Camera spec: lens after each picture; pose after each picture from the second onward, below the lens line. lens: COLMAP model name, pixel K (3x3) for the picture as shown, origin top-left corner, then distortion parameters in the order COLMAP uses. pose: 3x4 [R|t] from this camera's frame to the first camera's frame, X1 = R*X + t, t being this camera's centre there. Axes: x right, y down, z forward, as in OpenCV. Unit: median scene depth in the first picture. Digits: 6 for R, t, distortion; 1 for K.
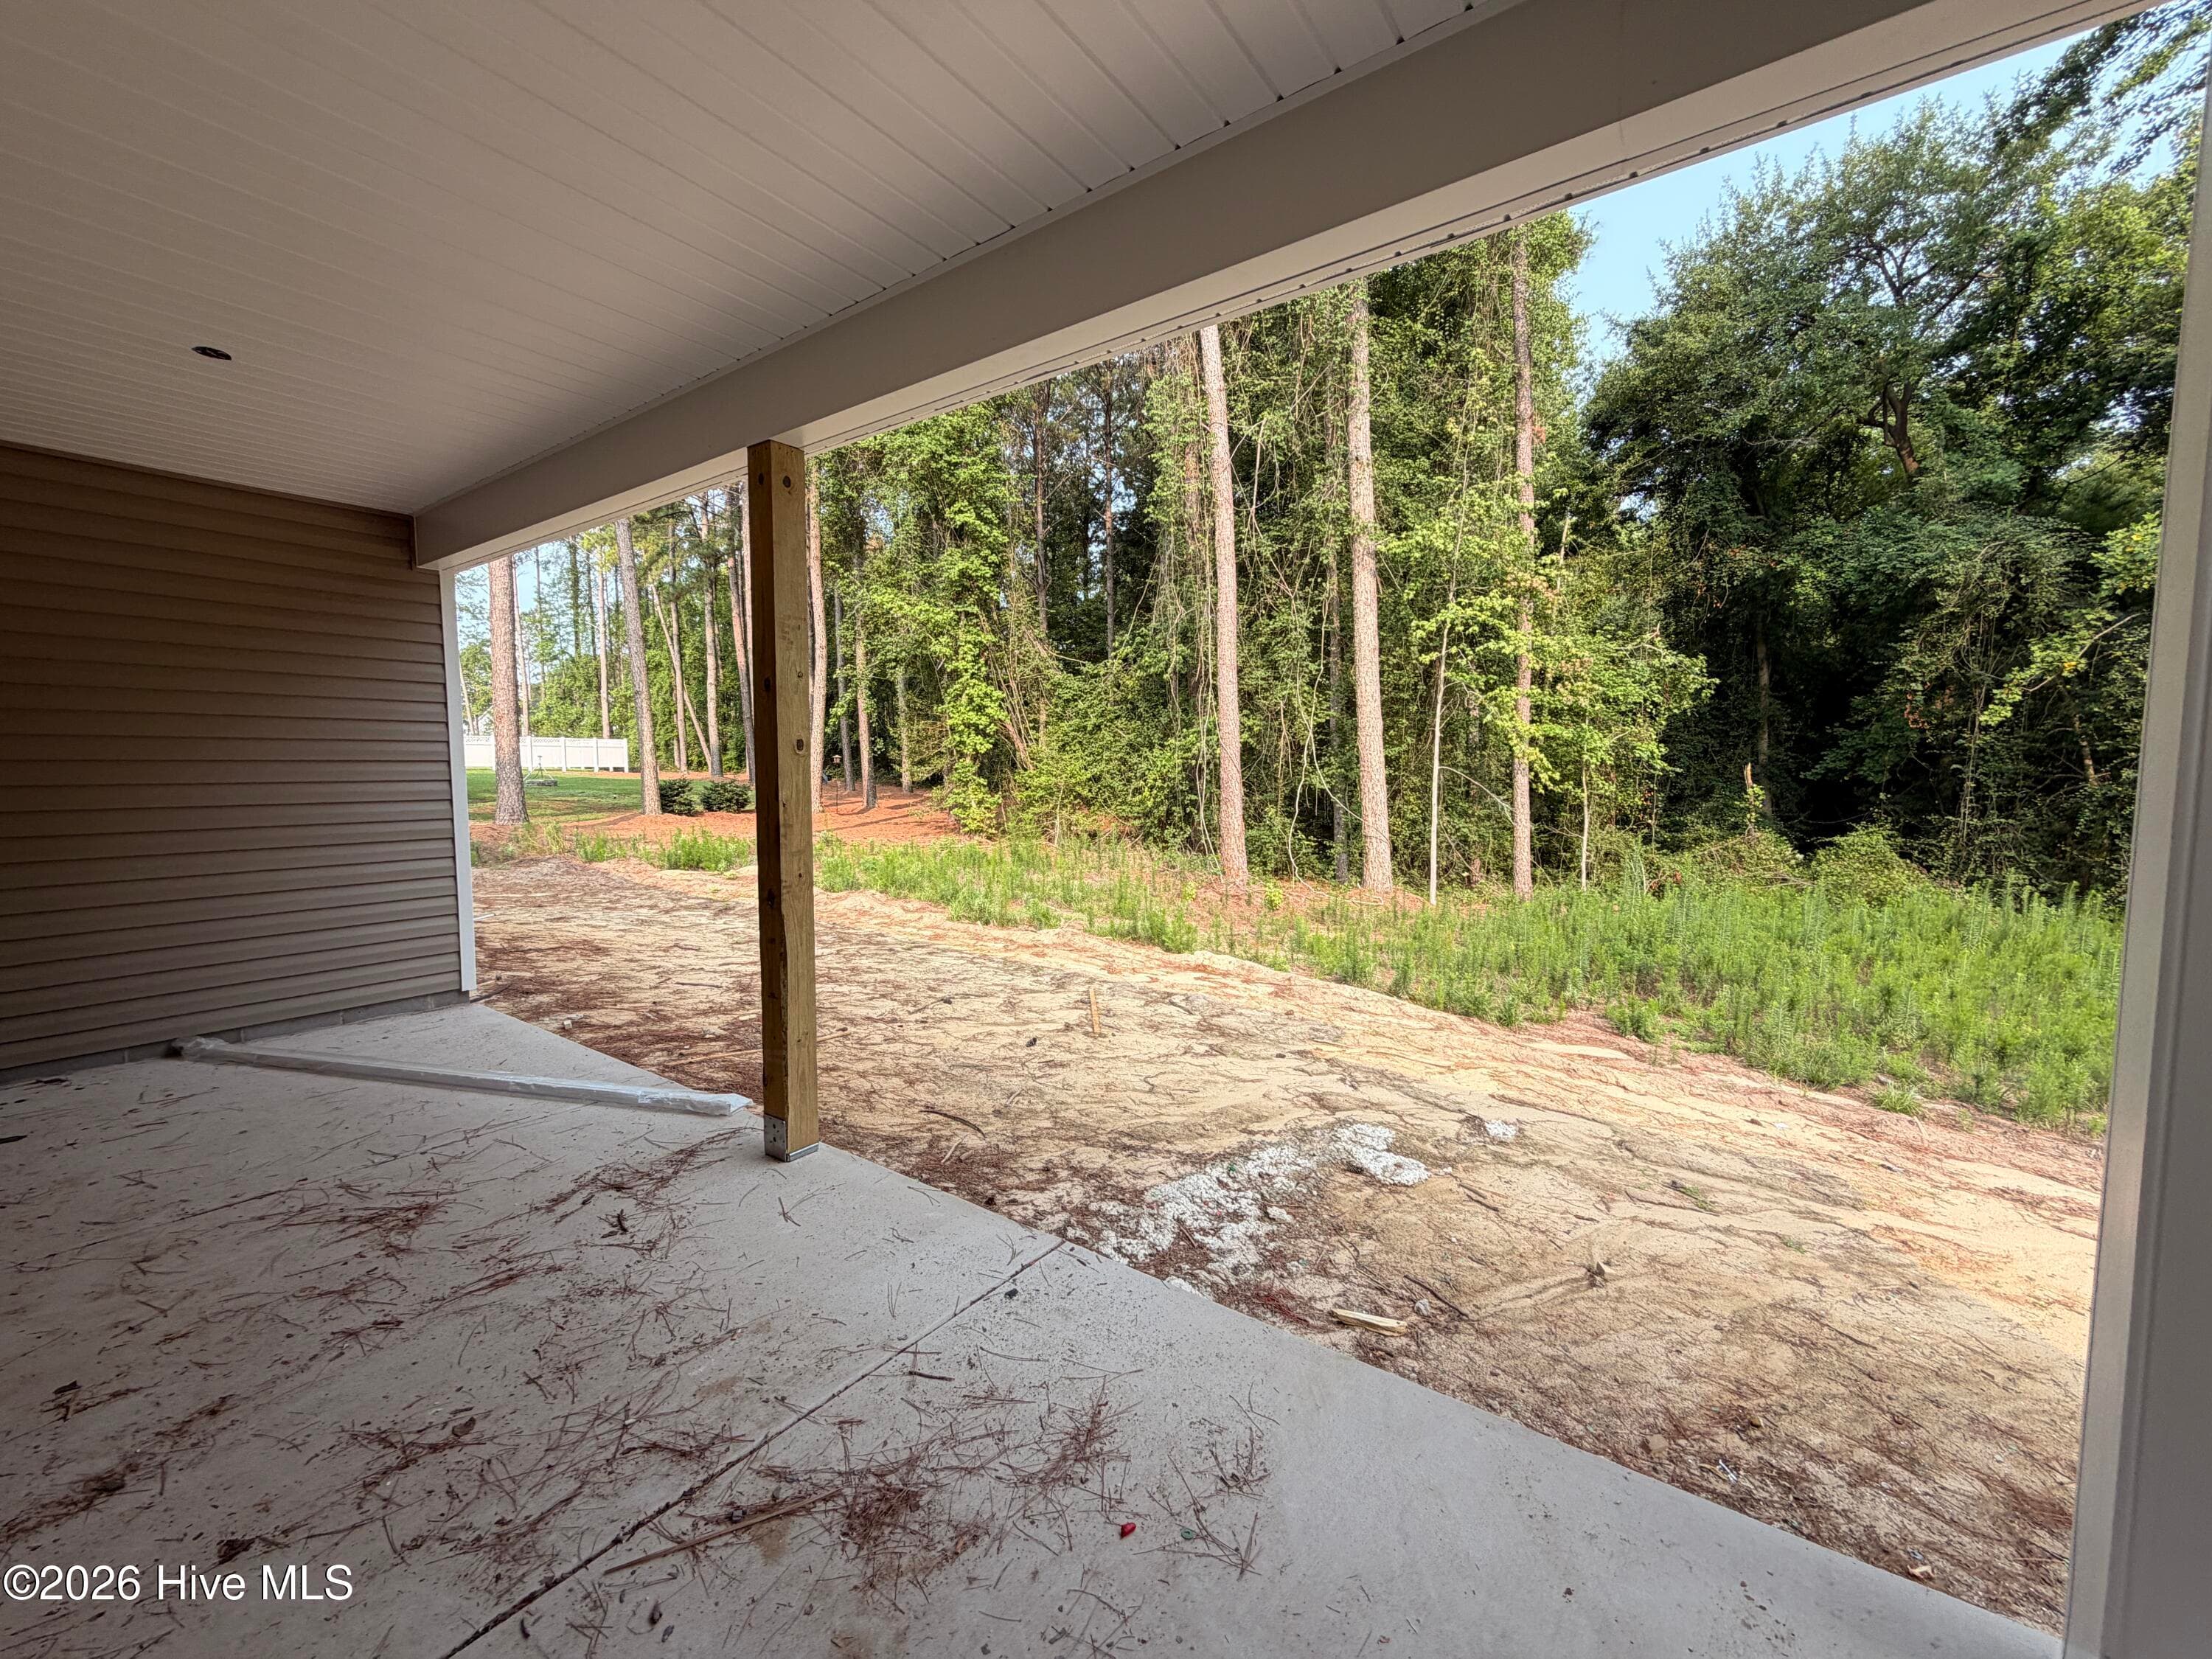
lens RADIAL K [[881.4, 0, 1101.6], [0, 881.4, 828.8], [0, 0, 1]] dist [-0.000804, 0.000423]
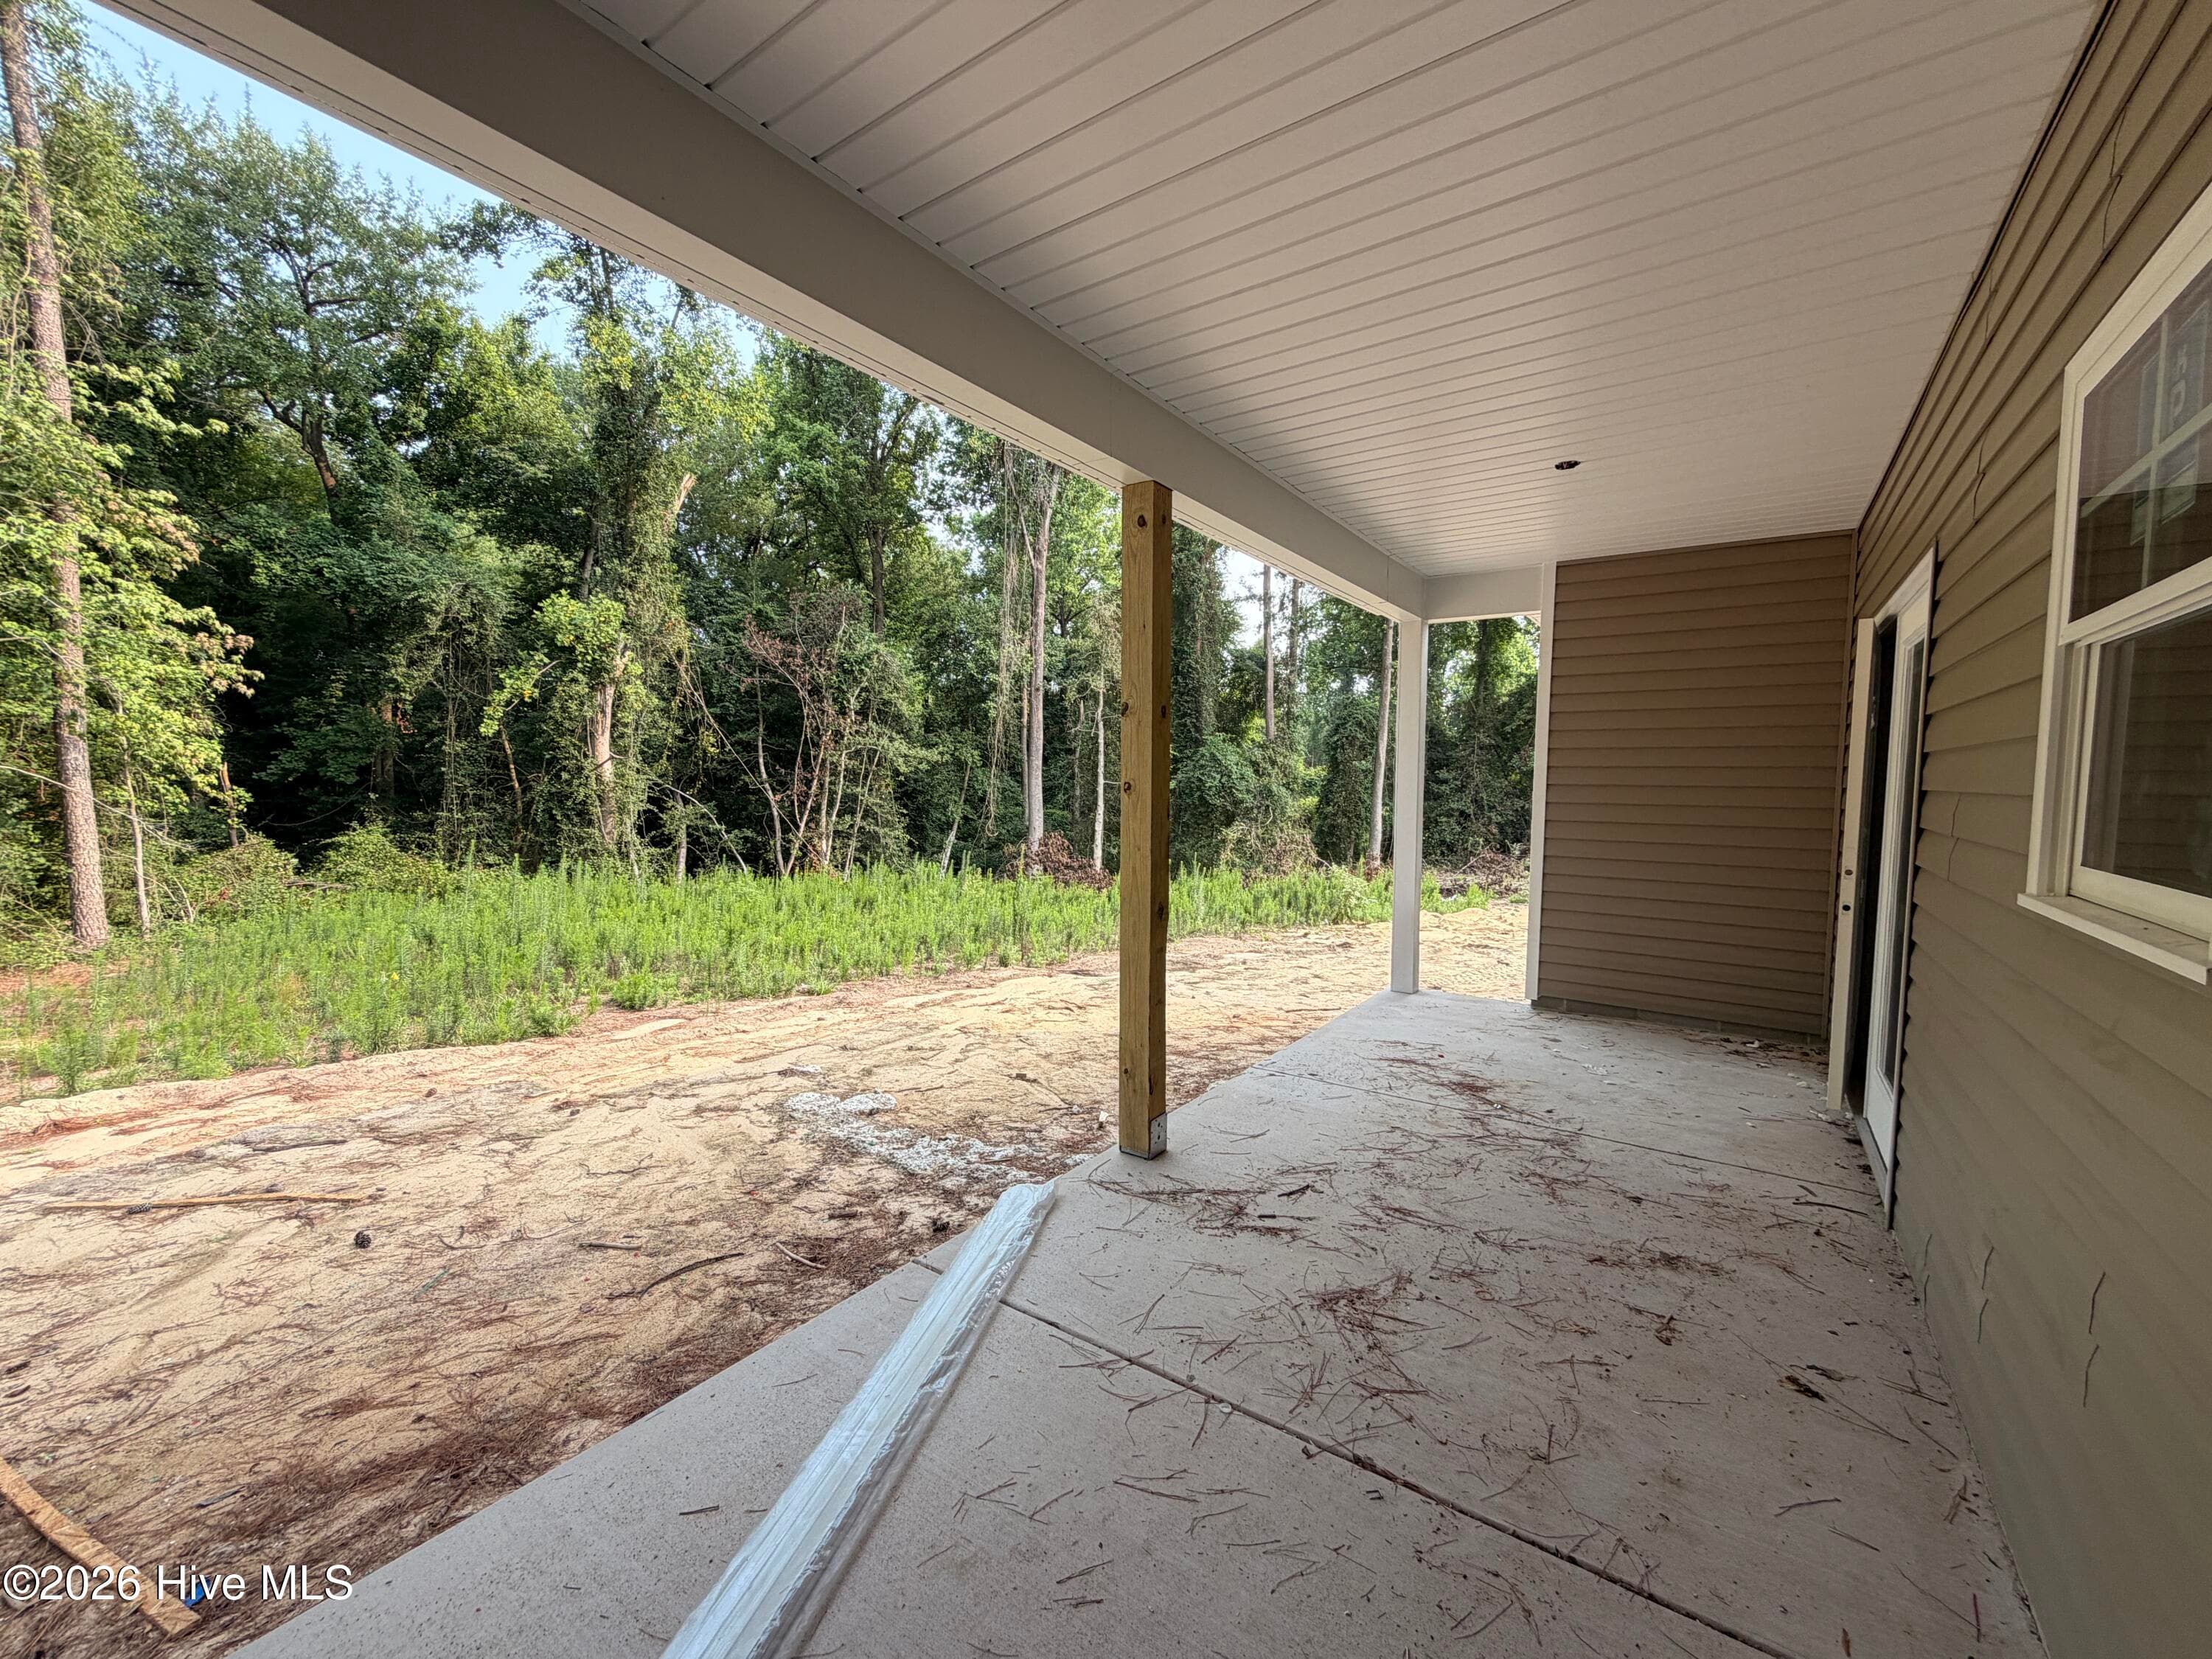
lens RADIAL K [[882.3, 0, 1099.2], [0, 882.3, 824.9], [0, 0, 1]] dist [-0.003209, 0.000550]
pose [[-0.002389, -0.056347, 0.998408, -0.637303], [0.058954, 0.996667, 0.056390, -0.039272], [-0.998258, 0.058995, 0.000941, 0.473380]]
